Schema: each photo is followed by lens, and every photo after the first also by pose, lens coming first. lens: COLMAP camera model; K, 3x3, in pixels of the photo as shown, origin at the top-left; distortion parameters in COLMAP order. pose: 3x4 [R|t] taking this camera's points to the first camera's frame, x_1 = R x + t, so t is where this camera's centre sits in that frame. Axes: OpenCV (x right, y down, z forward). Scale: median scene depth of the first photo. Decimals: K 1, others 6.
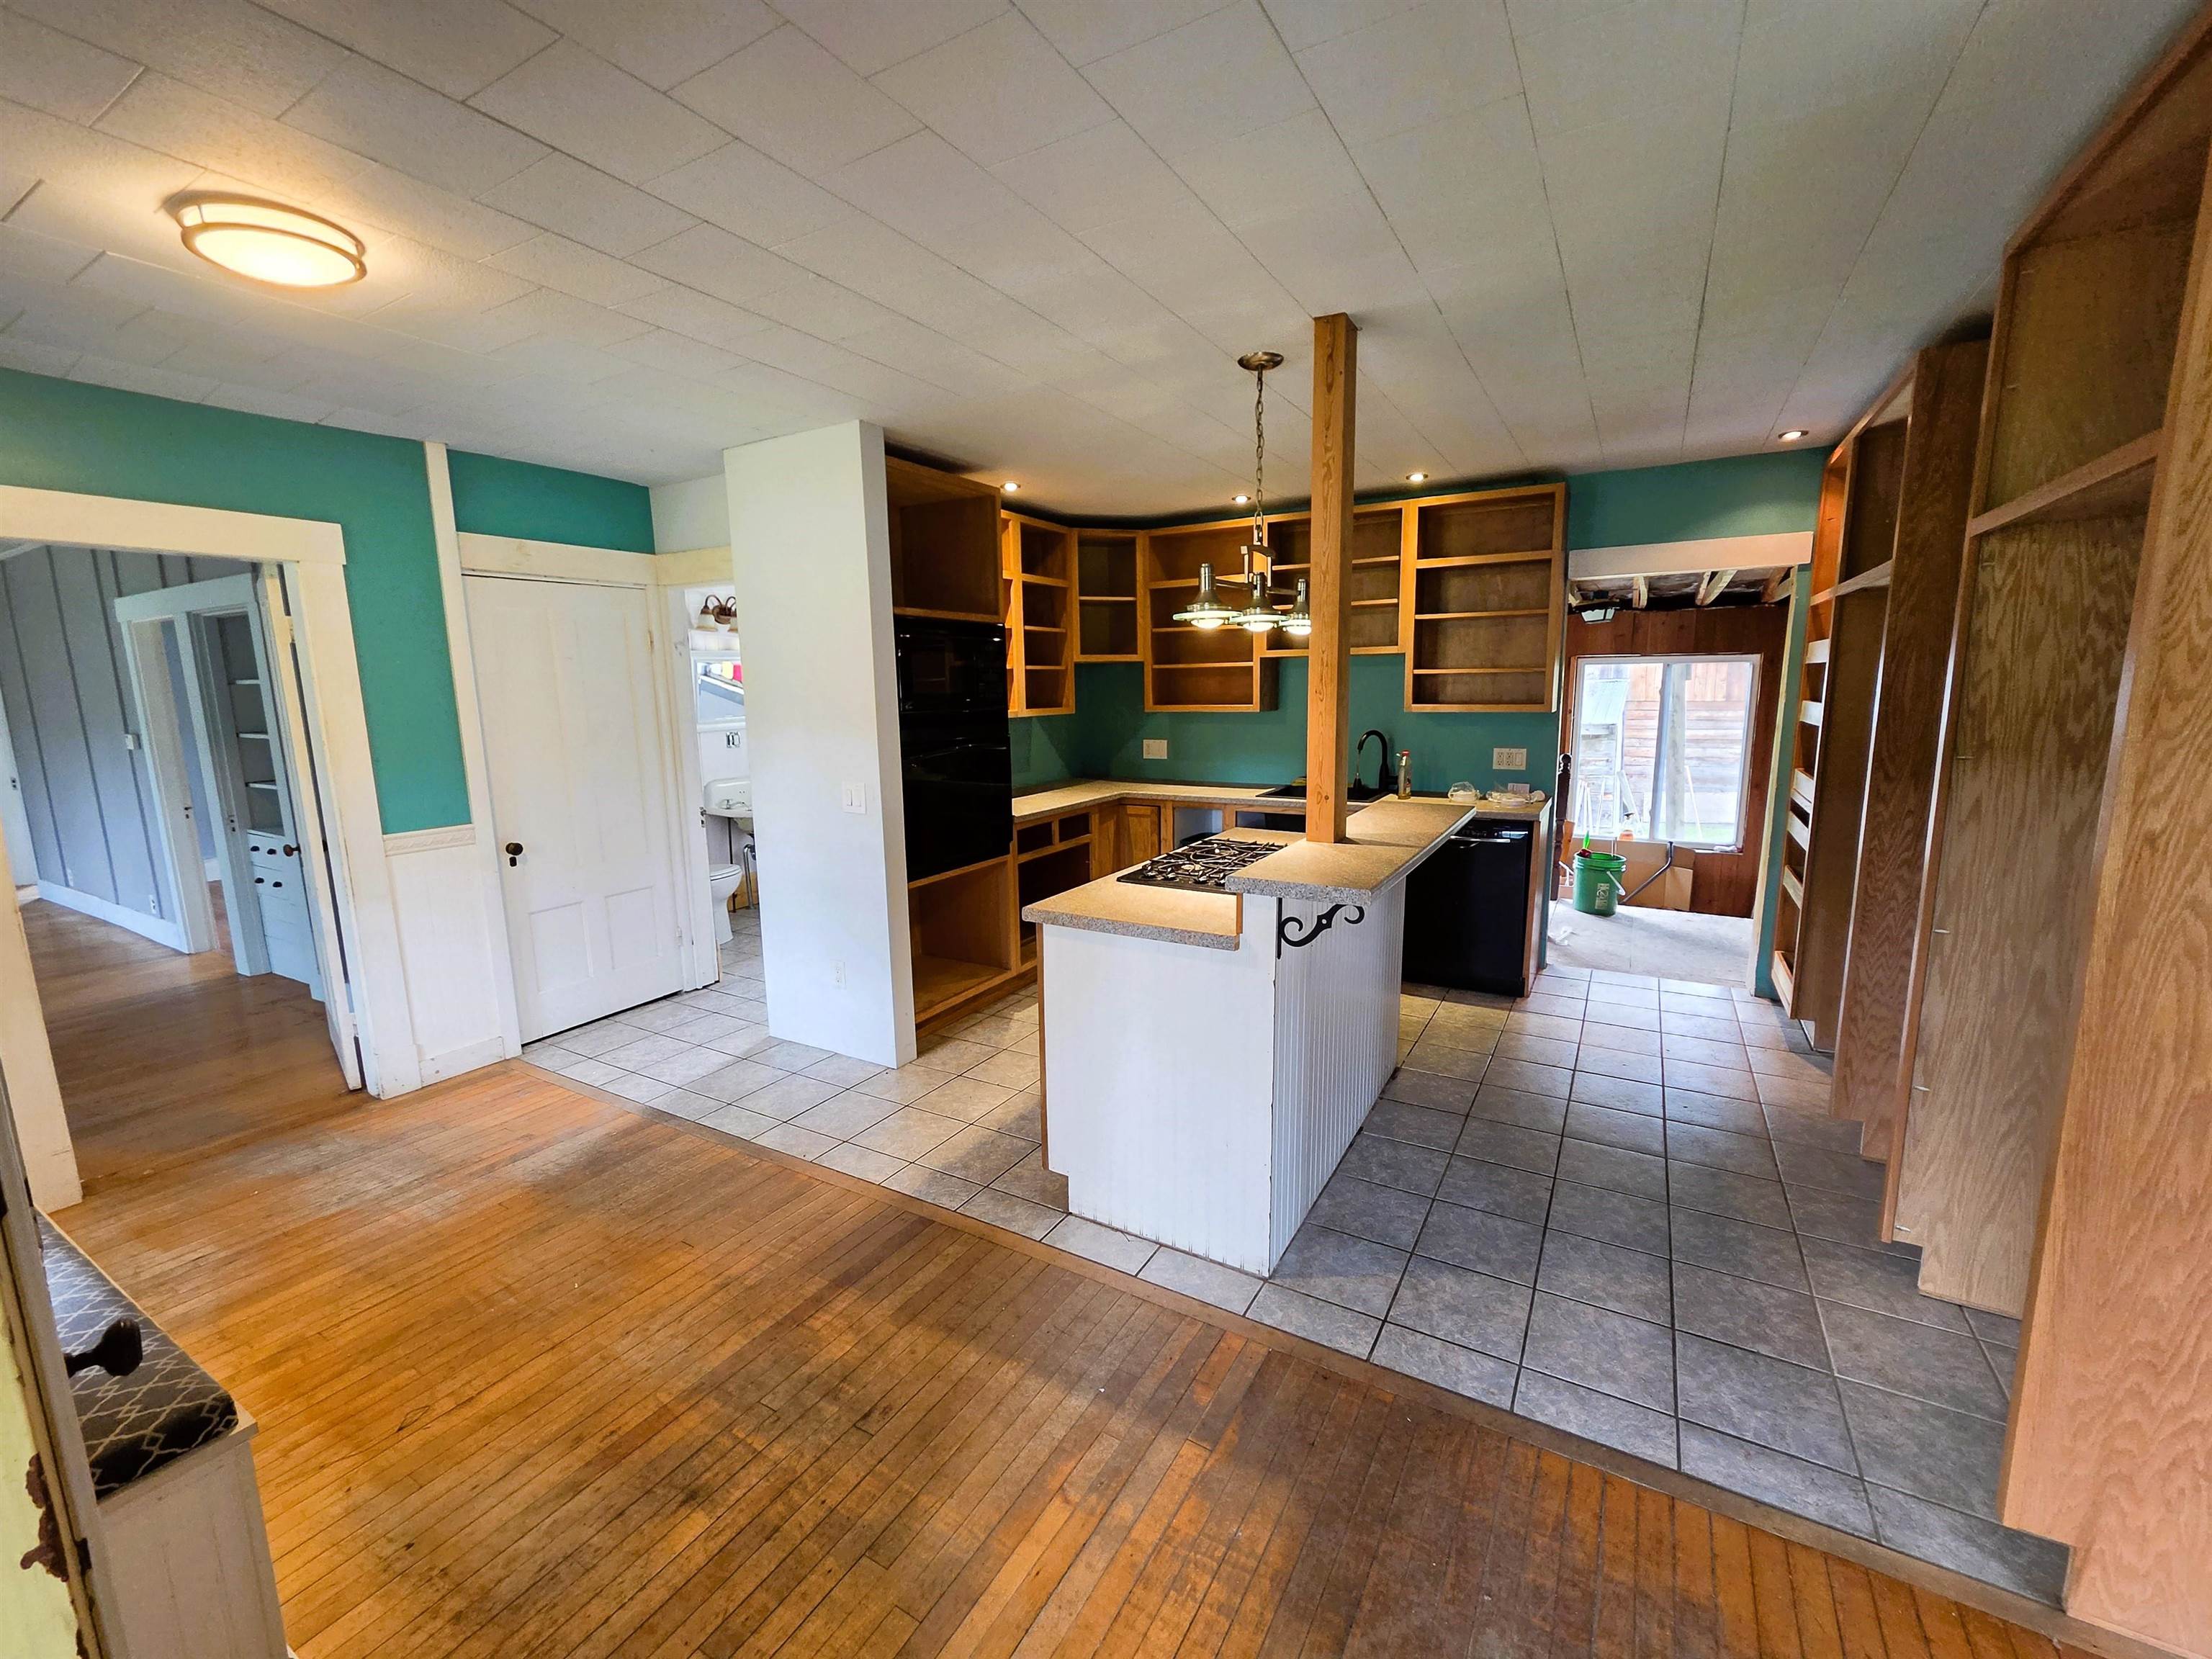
lens RADIAL K [[908.0, 0, 1117.7], [0, 908.0, 832.1], [0, 0, 1]] dist [-0.002073, -0.000205]
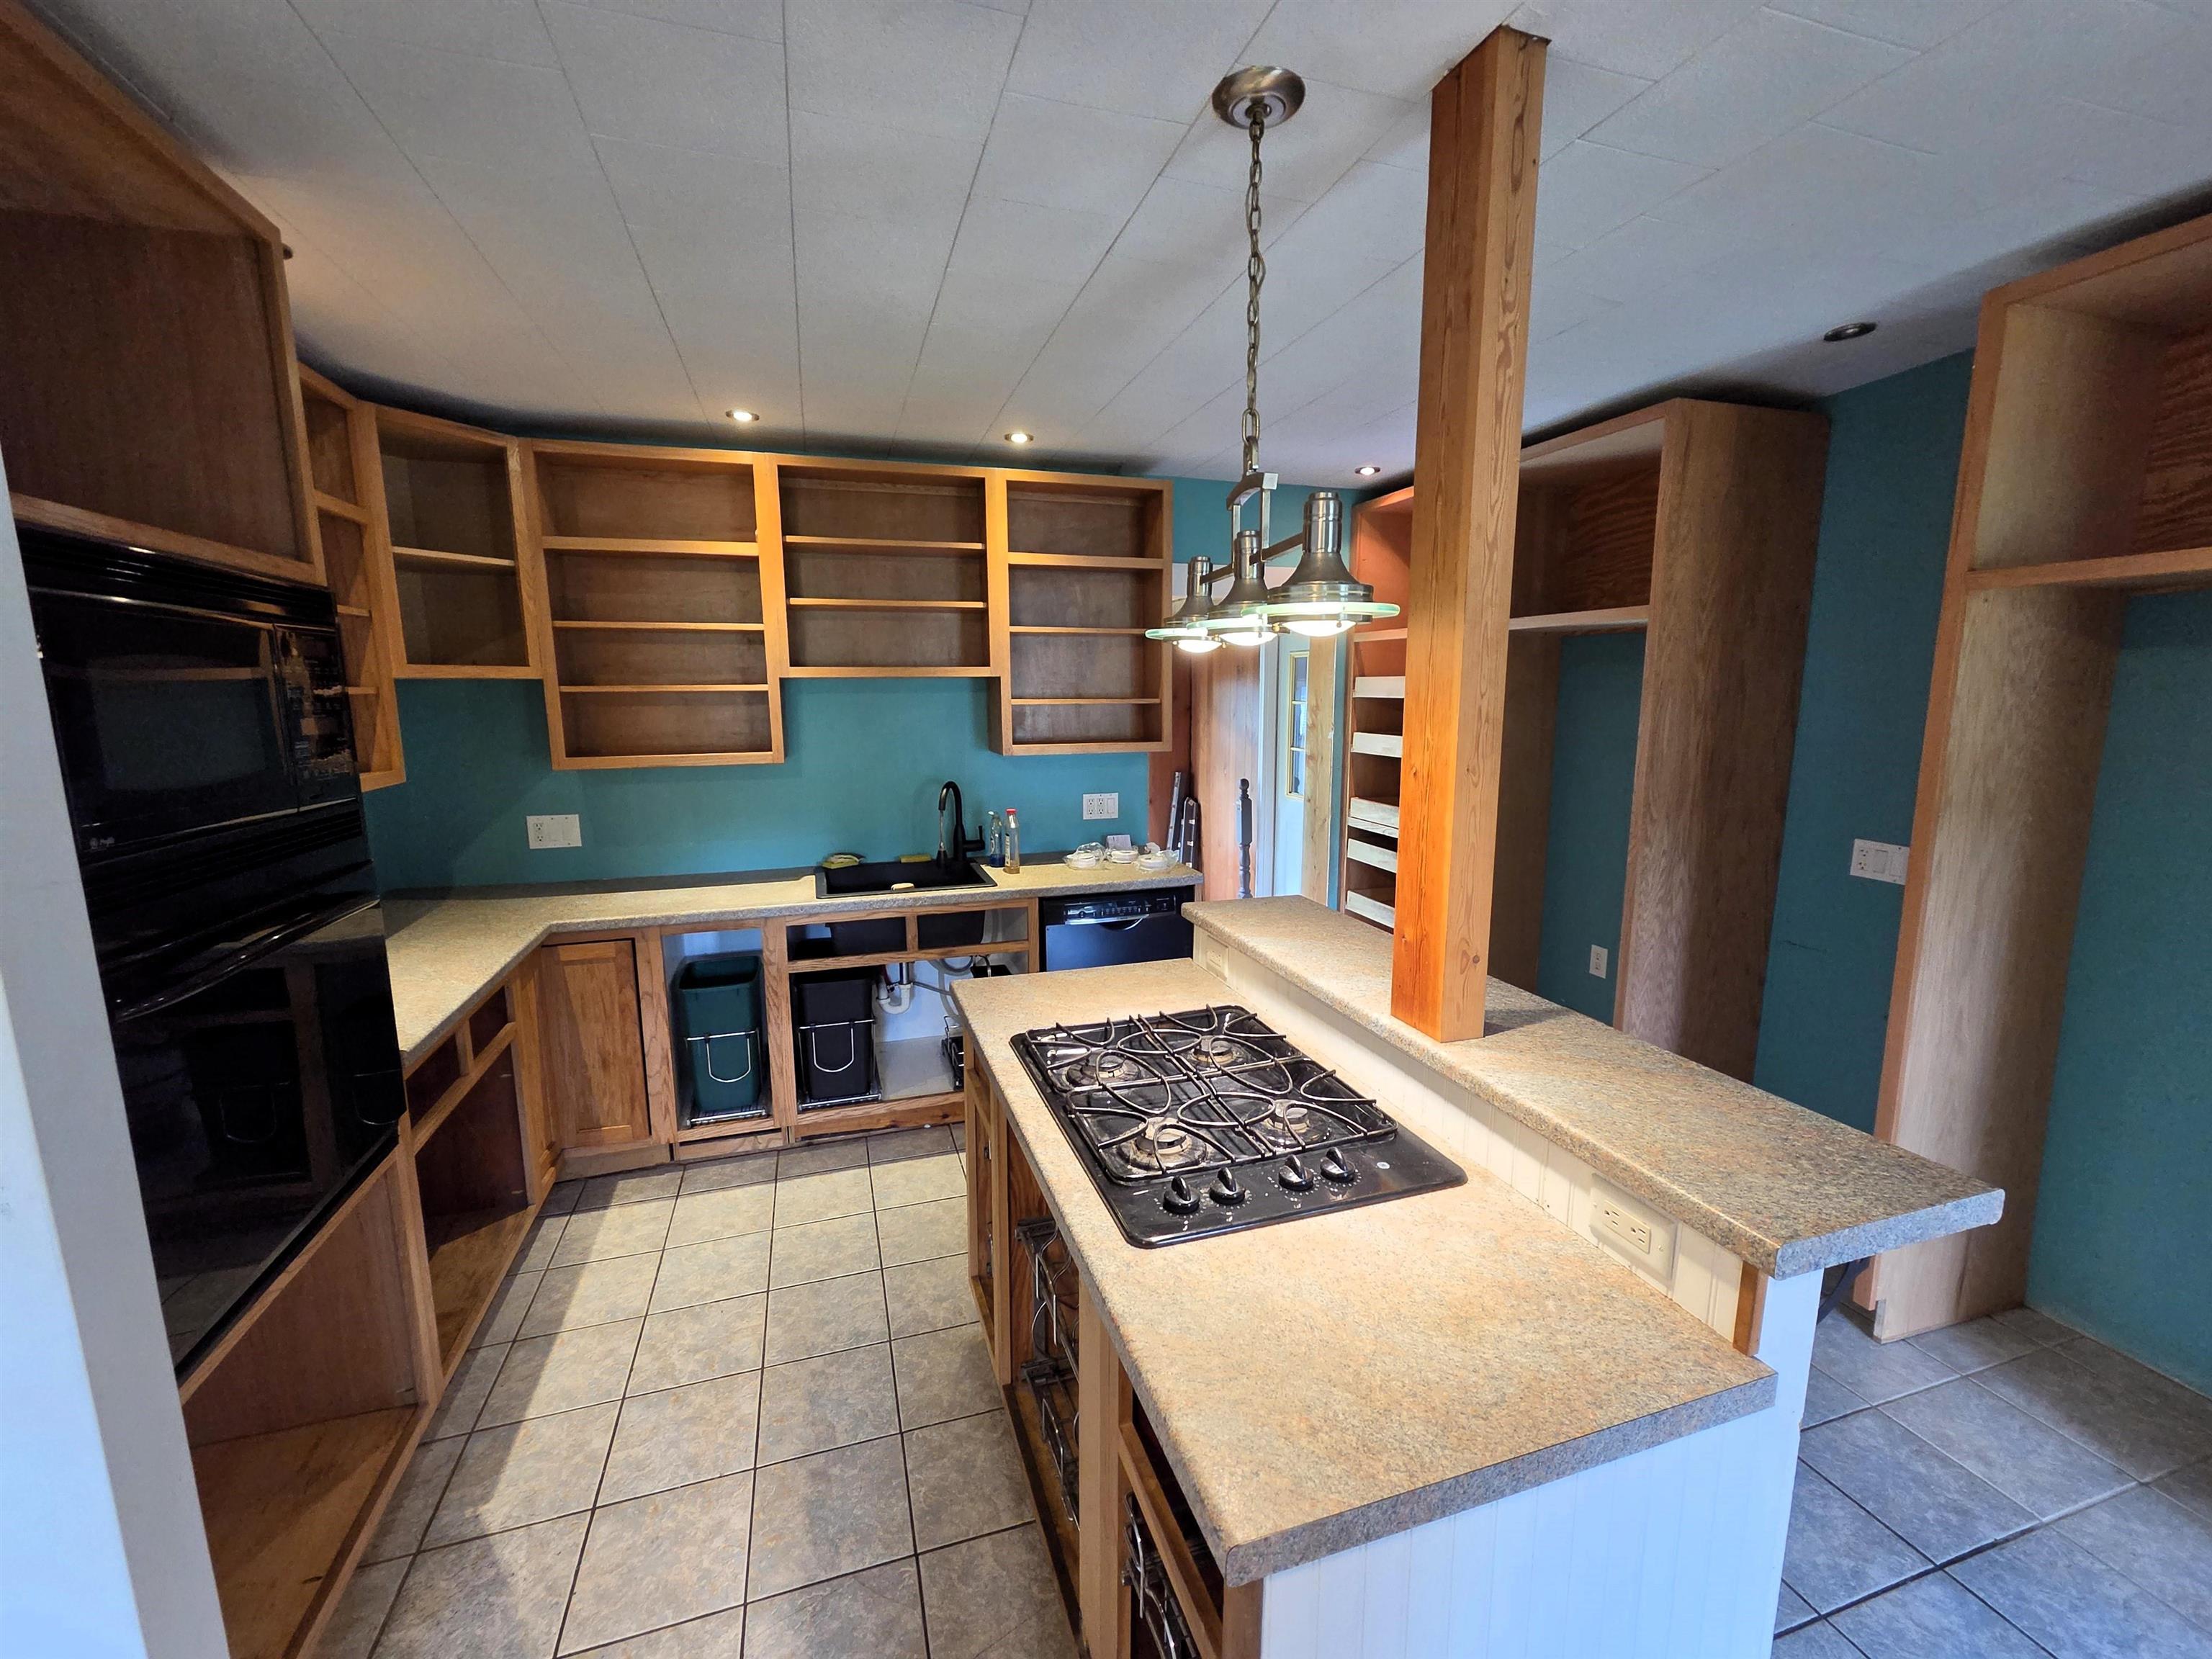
lens RADIAL K [[908.0, 0, 1101.1], [0, 908.0, 830.9], [0, 0, 1]] dist [-0.002073, -0.000205]
pose [[0.673538, -0.103878, 0.731816, -0.161782], [0.114511, 0.992786, 0.035529, -0.080939], [-0.730228, 0.059871, 0.680575, 0.399852]]
